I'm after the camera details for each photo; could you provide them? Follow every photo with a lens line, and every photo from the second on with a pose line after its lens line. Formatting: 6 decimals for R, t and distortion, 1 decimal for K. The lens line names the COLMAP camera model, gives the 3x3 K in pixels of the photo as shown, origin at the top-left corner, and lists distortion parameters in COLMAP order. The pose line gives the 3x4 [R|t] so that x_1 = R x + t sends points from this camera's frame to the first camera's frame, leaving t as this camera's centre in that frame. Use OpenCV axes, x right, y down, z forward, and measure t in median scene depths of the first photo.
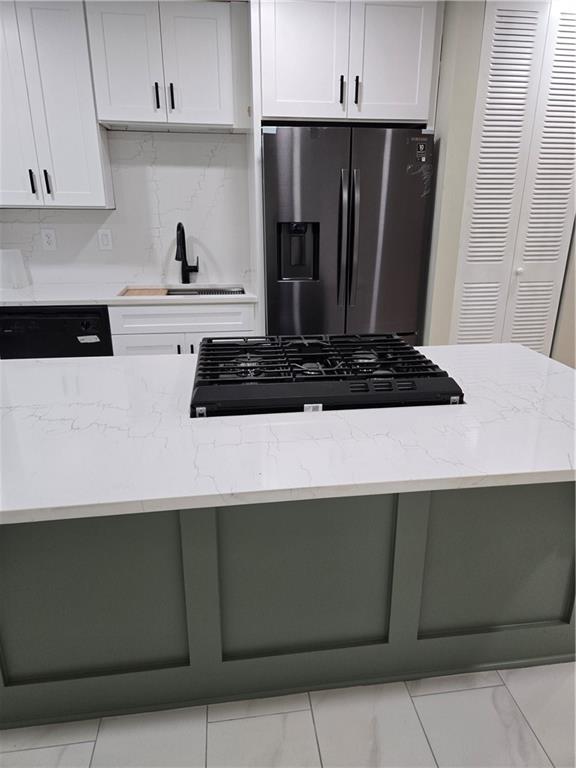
lens RADIAL K [[516.7, 0, 287.5], [0, 516.7, 379.1], [0, 0, 1]] dist [0.079562, -0.066625]
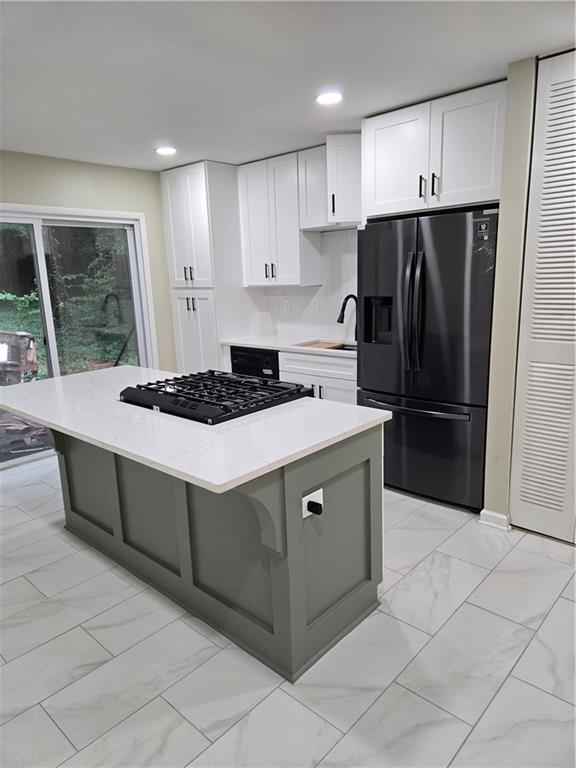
lens RADIAL K [[516.7, 0, 287.5], [0, 516.7, 379.1], [0, 0, 1]] dist [0.079562, -0.066625]
pose [[0.632450, 0.129248, -0.763742, 0.813766], [-0.208354, 0.978028, -0.007026, -0.059733], [0.746053, 0.163572, 0.645483, 0.093904]]
